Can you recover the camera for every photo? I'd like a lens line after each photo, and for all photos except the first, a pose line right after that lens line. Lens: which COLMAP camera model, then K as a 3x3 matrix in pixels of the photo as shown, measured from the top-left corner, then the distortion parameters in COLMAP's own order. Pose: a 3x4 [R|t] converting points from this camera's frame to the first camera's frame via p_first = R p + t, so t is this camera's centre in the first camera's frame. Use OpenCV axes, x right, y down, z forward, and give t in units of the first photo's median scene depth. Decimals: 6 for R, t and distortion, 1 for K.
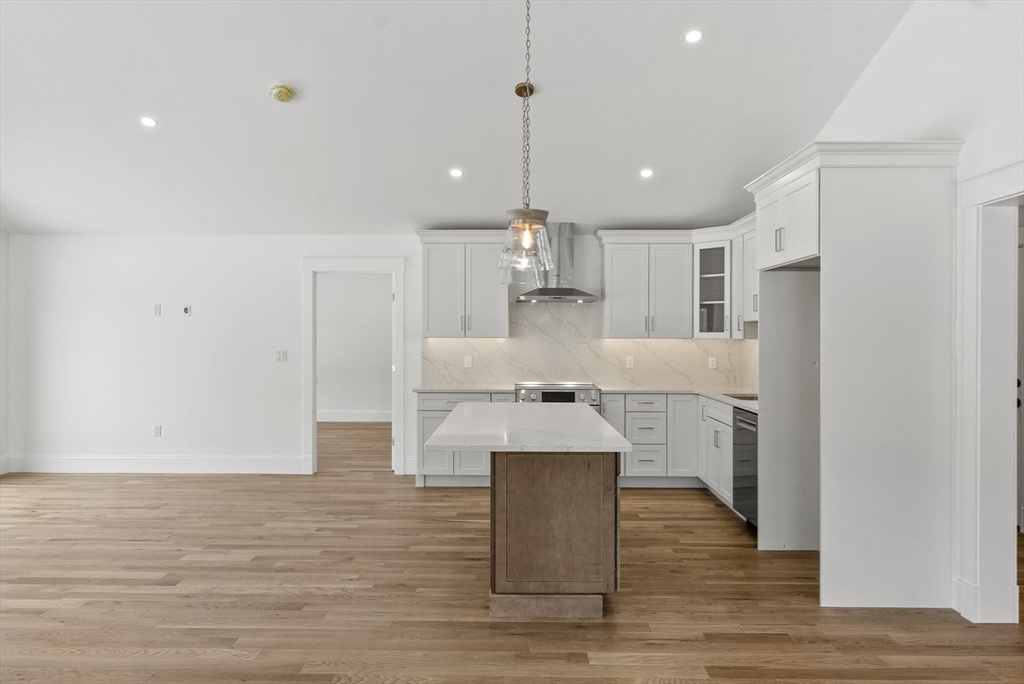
lens RADIAL K [[682.9, 0, 508.9], [0, 682.9, 336.3], [0, 0, 1]] dist [0.002393, 0.001178]
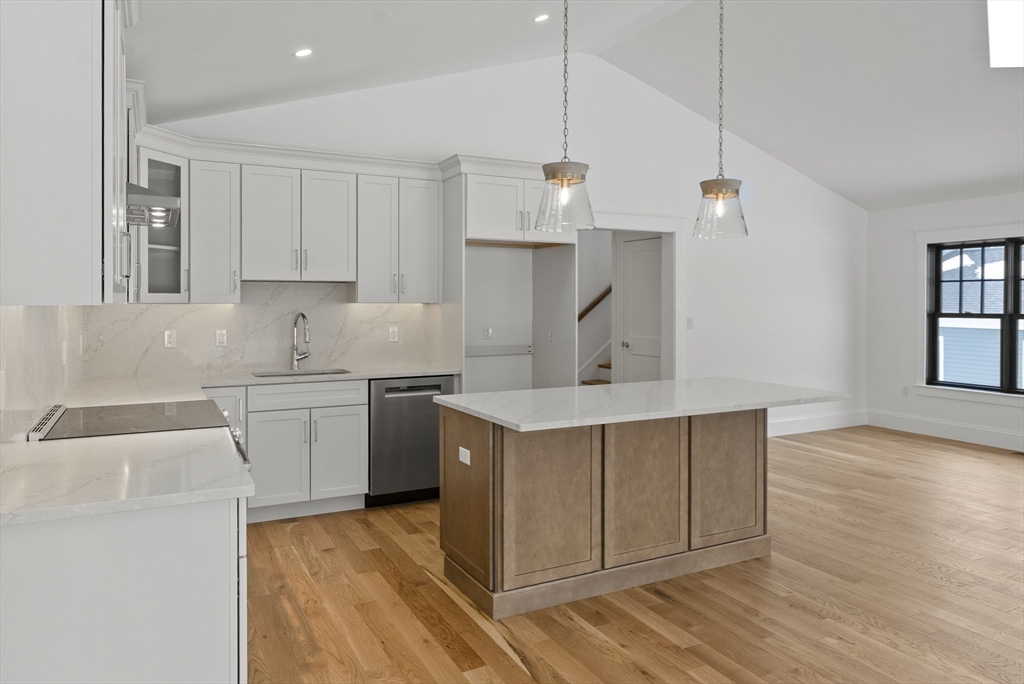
lens RADIAL K [[697.6, 0, 513.4], [0, 697.6, 302.9], [0, 0, 1]] dist [0.001247, 0.001684]
pose [[-0.476935, -0.004964, 0.878925, -0.661204], [-0.000953, 0.999986, 0.005131, -0.000468], [-0.878938, 0.001609, -0.476933, 1.536400]]
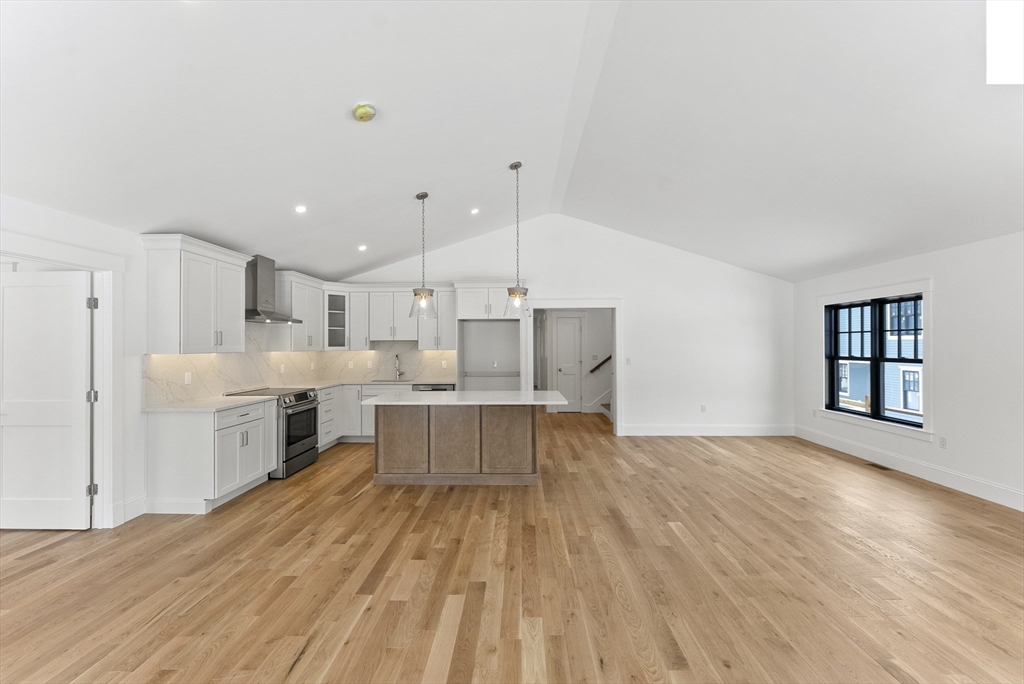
lens RADIAL K [[420.0, 0, 510.2], [0, 420.0, 341.9], [0, 0, 1]] dist [-0.001822, -0.000128]
pose [[0.008532, 0.006514, 0.999942, -1.053804], [0.005283, 0.999965, -0.006559, -0.012393], [-0.999950, 0.005339, 0.008498, 0.864431]]
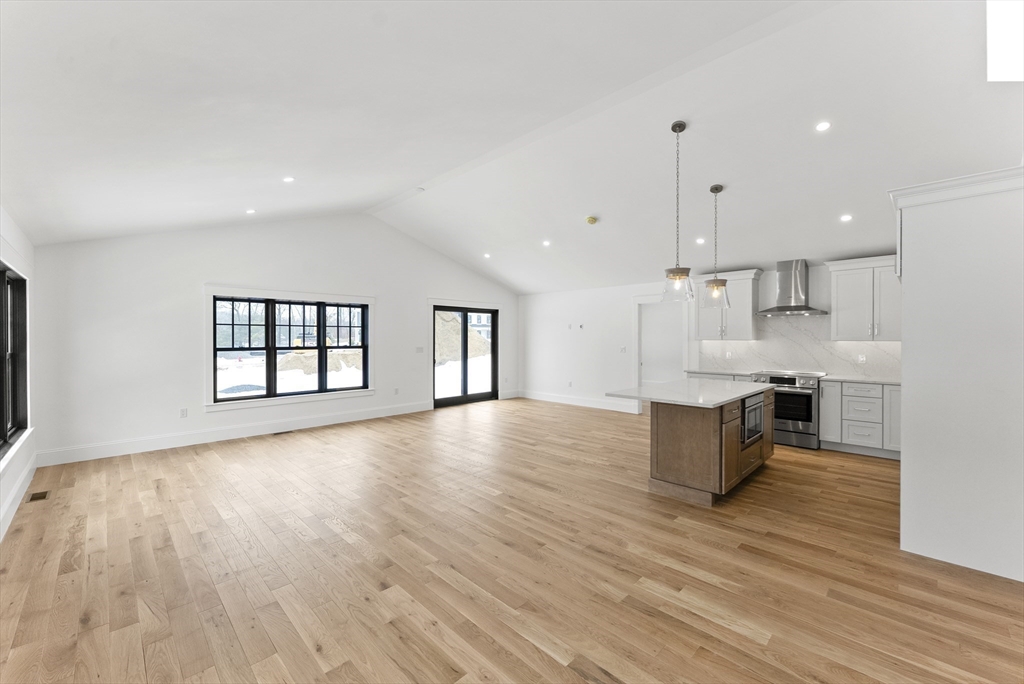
lens RADIAL K [[411.5, 0, 510.4], [0, 411.5, 341.9], [0, 0, 1]] dist [-0.000121, -0.000105]
pose [[0.714835, 0.004129, -0.699281, 0.394717], [0.001027, 0.999975, 0.006954, -0.001591], [0.699292, -0.005690, 0.714813, -0.055173]]
